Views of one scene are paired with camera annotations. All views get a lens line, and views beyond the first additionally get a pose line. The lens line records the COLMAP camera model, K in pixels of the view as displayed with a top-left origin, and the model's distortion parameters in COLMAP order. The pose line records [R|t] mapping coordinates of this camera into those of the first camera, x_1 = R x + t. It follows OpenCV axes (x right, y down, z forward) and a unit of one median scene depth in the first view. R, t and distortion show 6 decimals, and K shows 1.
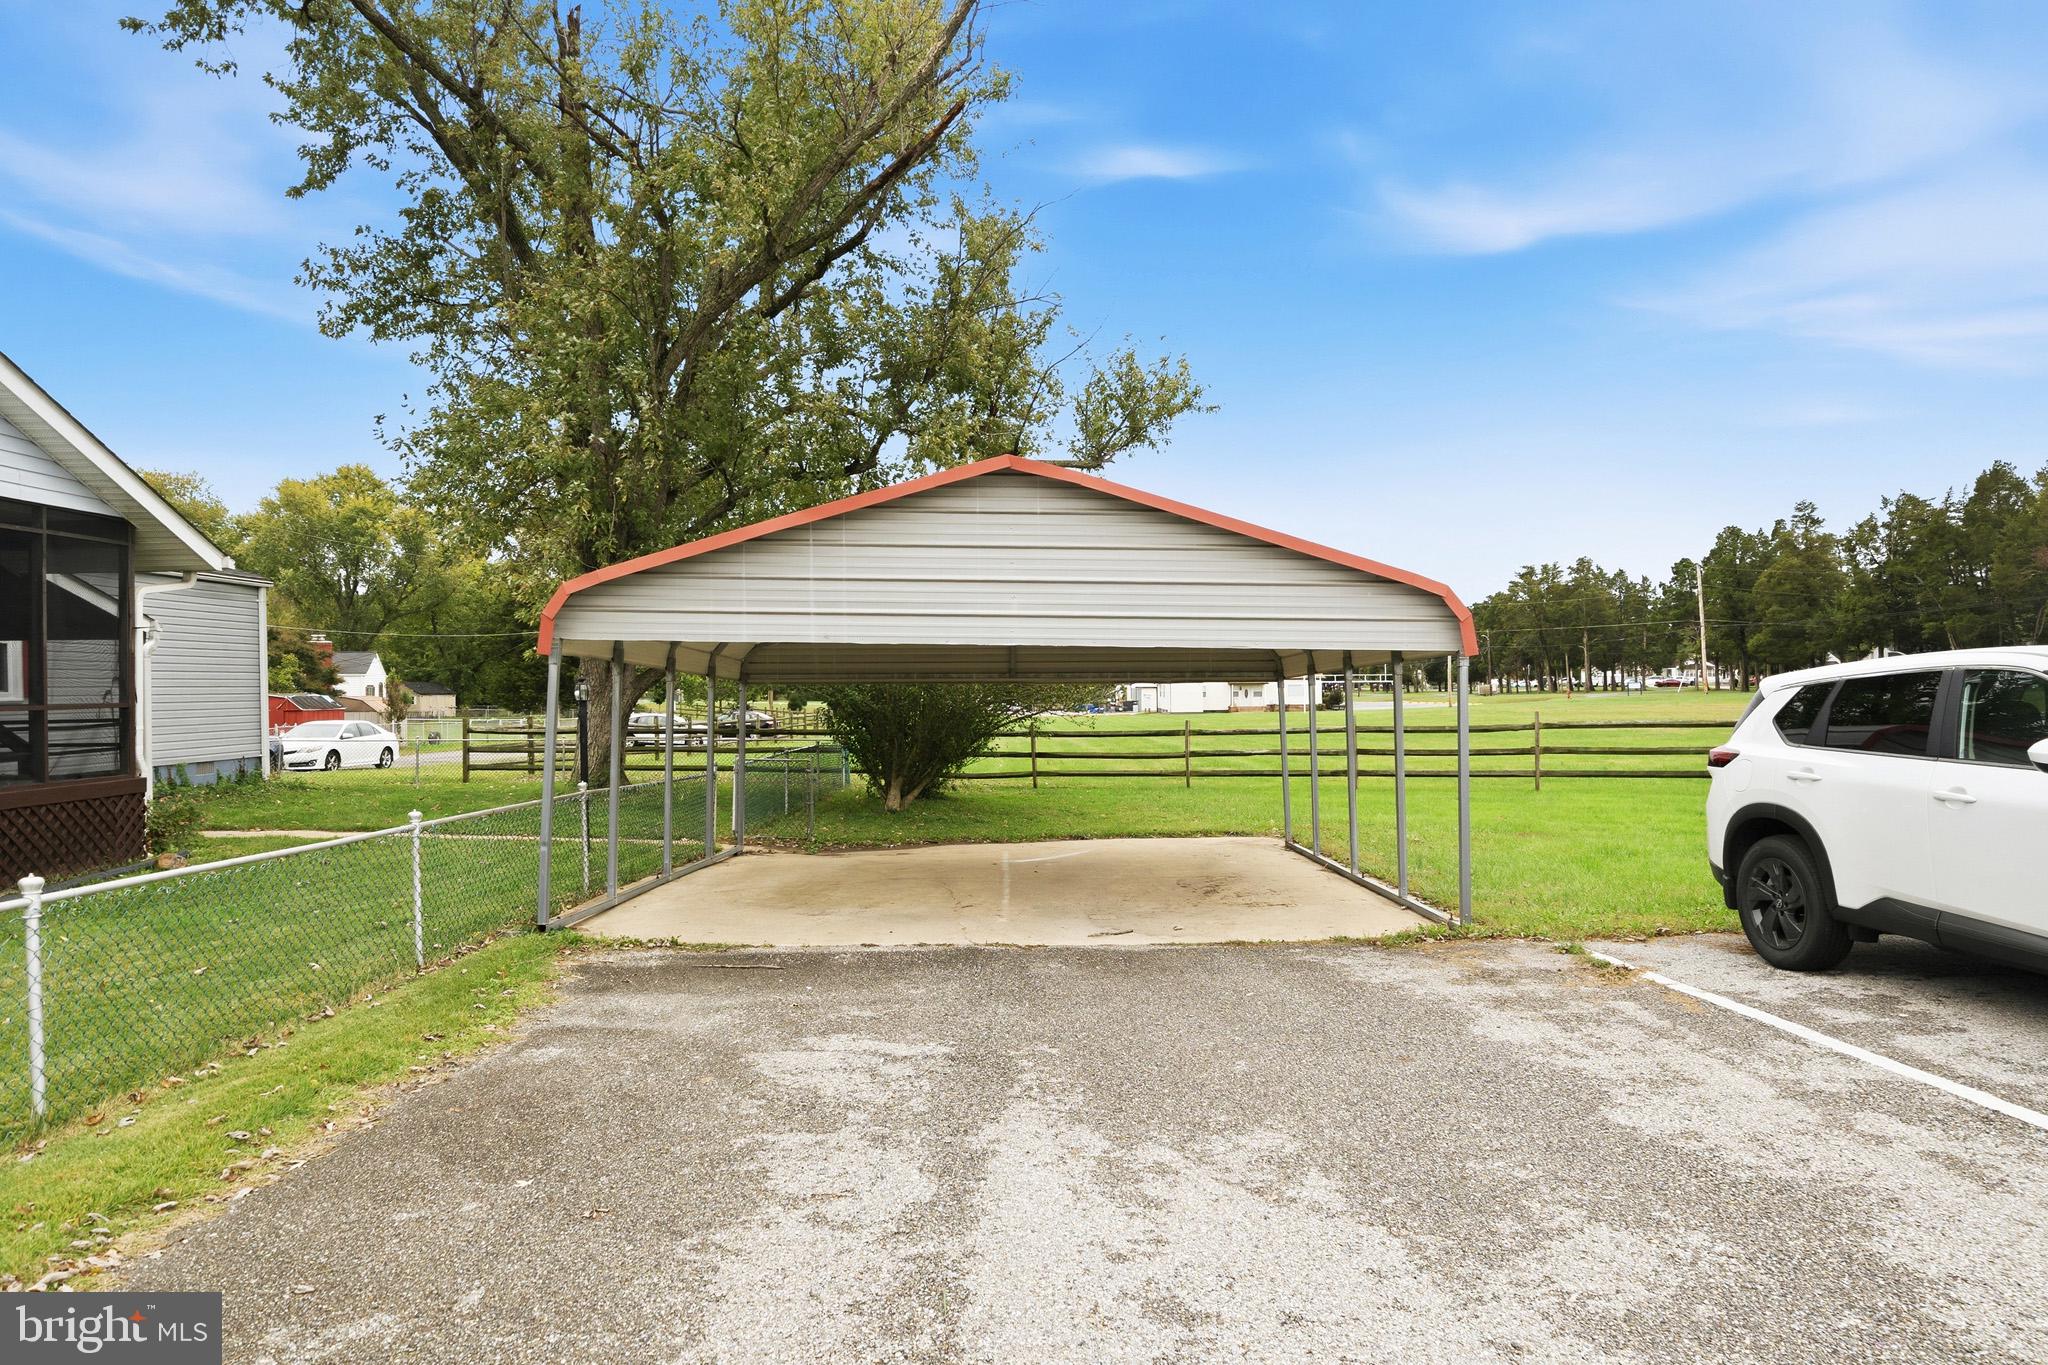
lens RADIAL K [[1249.0, 0, 1021.5], [0, 1249.0, 677.6], [0, 0, 1]] dist [-0.000379, 0.003861]
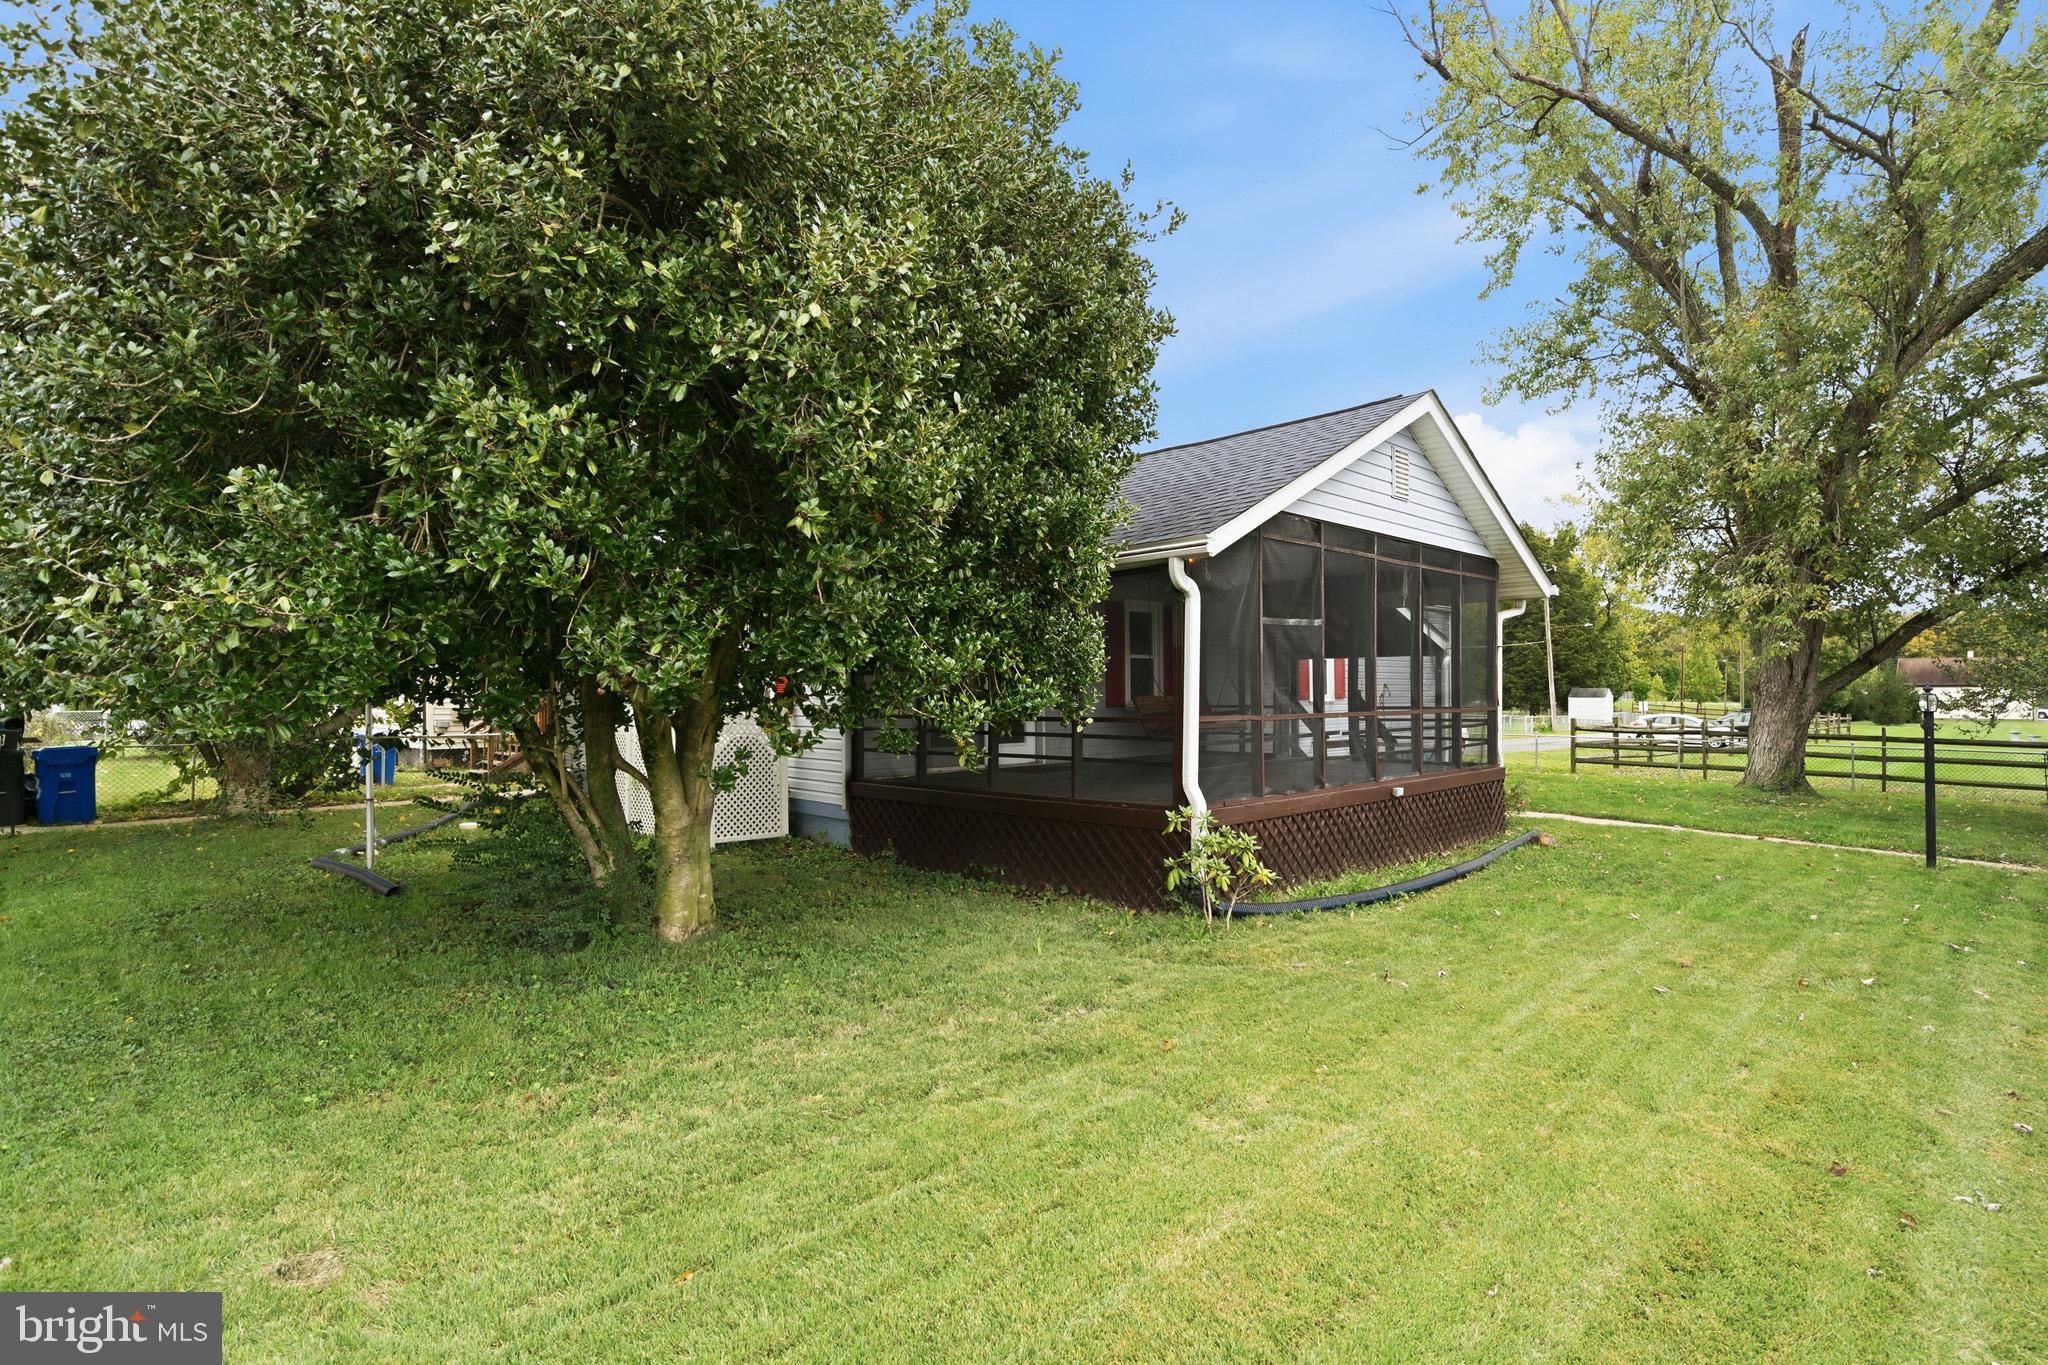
lens RADIAL K [[1032.2, 0, 1068.6], [0, 1032.2, 665.5], [0, 0, 1]] dist [-0.005448, 0.000182]
pose [[0.718380, -0.011229, -0.695561, -0.203961], [0.001064, 0.999886, -0.015043, -0.003542], [0.695651, 0.010067, 0.718310, -0.023250]]
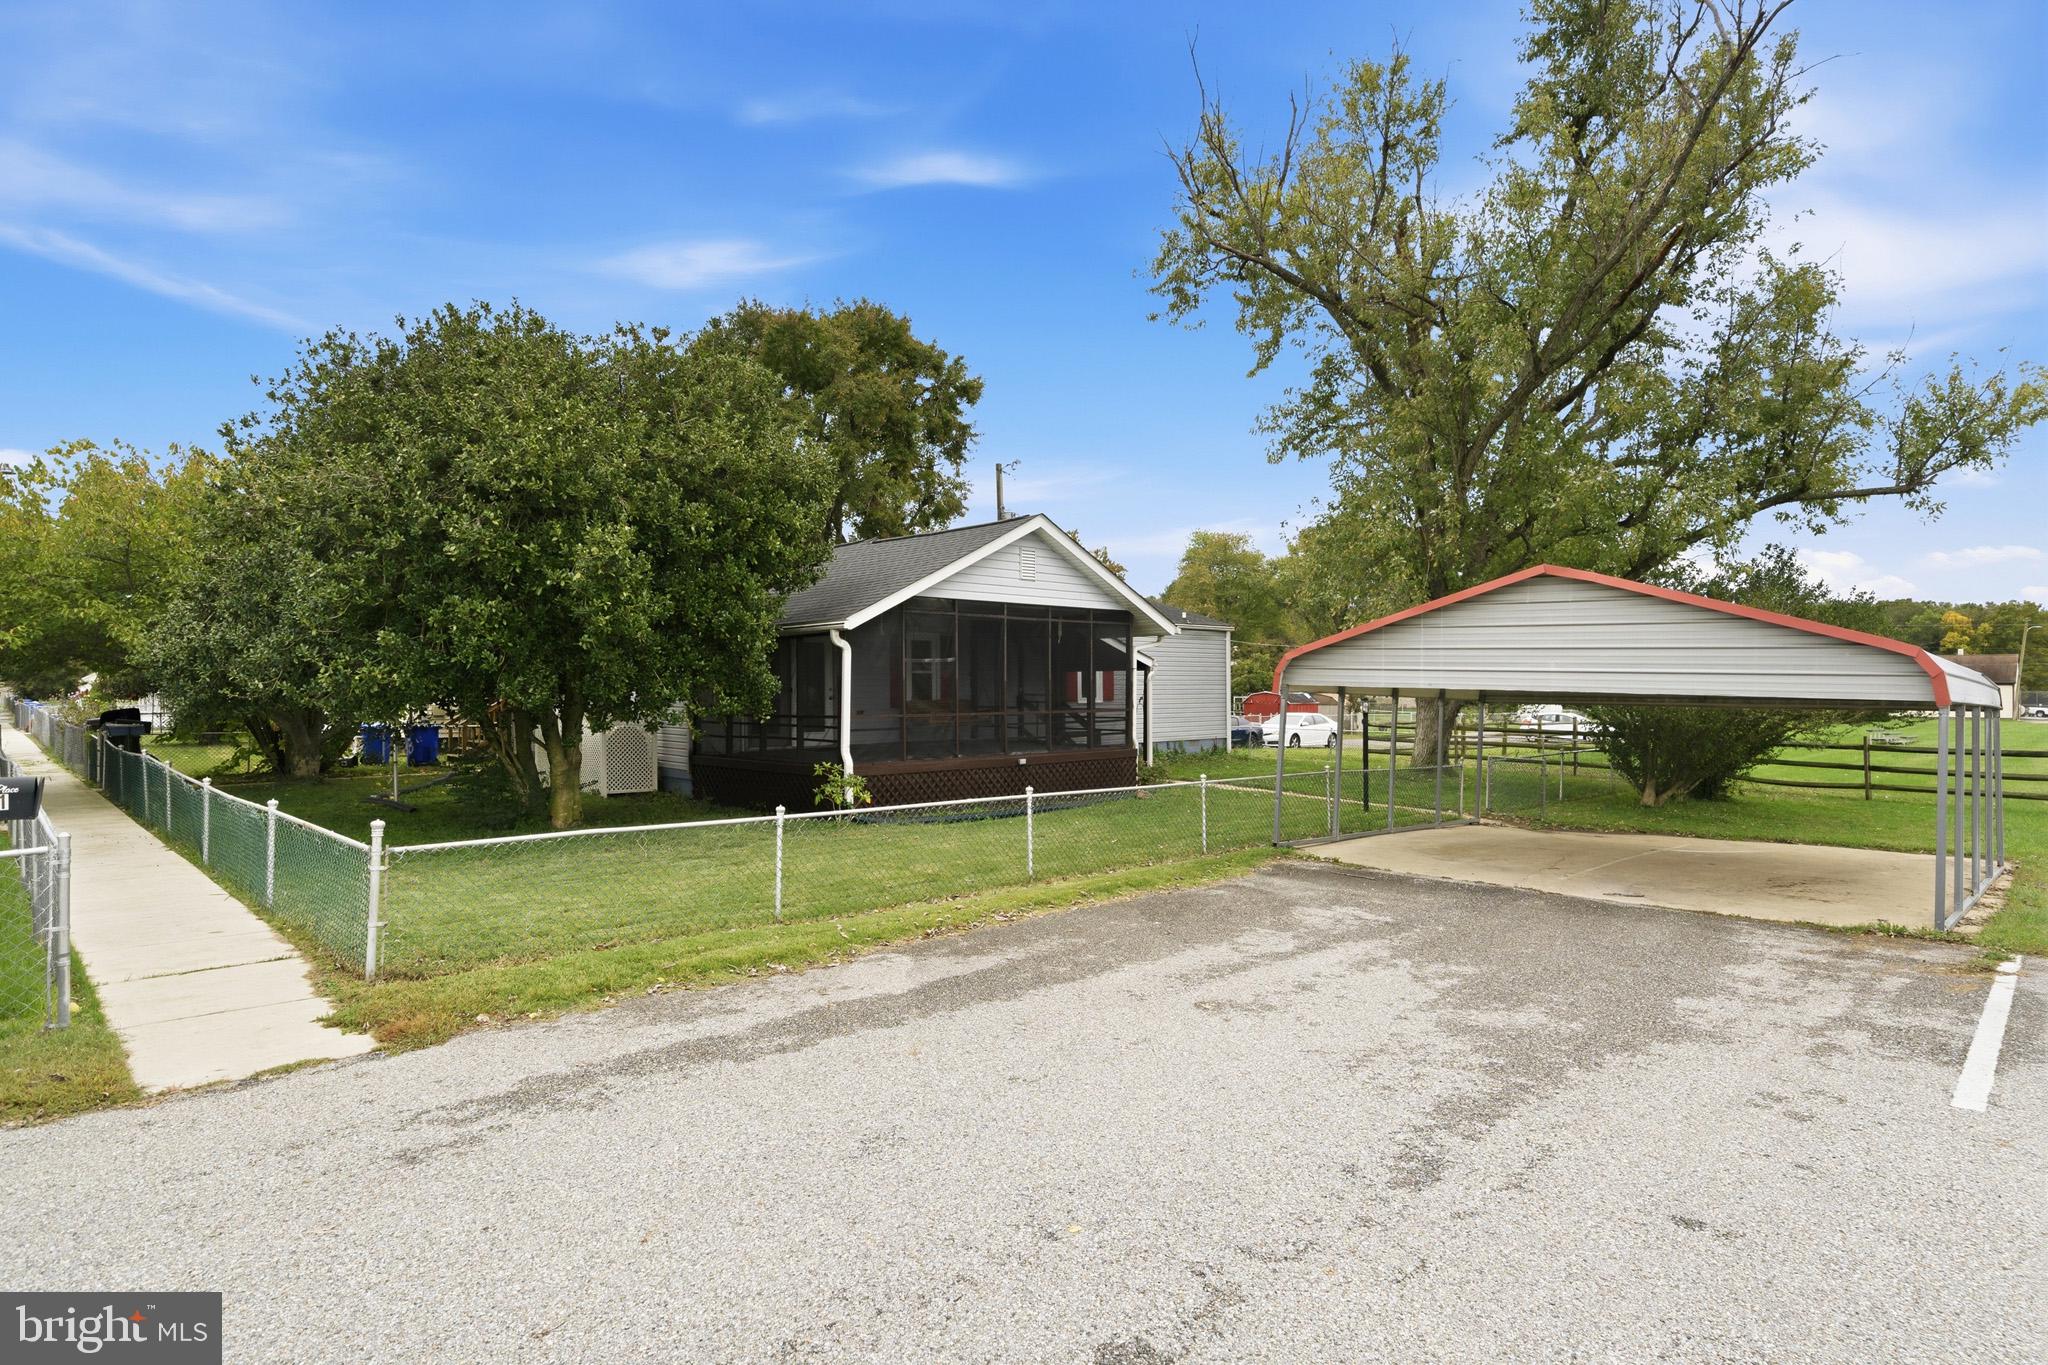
lens RADIAL K [[1064.7, 0, 1038.8], [0, 1064.7, 682.6], [0, 0, 1]] dist [-0.003365, 0.001531]
pose [[0.708672, 0.007469, -0.705498, 0.206423], [-0.002291, 0.999963, 0.008285, -0.020725], [0.705534, -0.004255, 0.708663, -0.149210]]
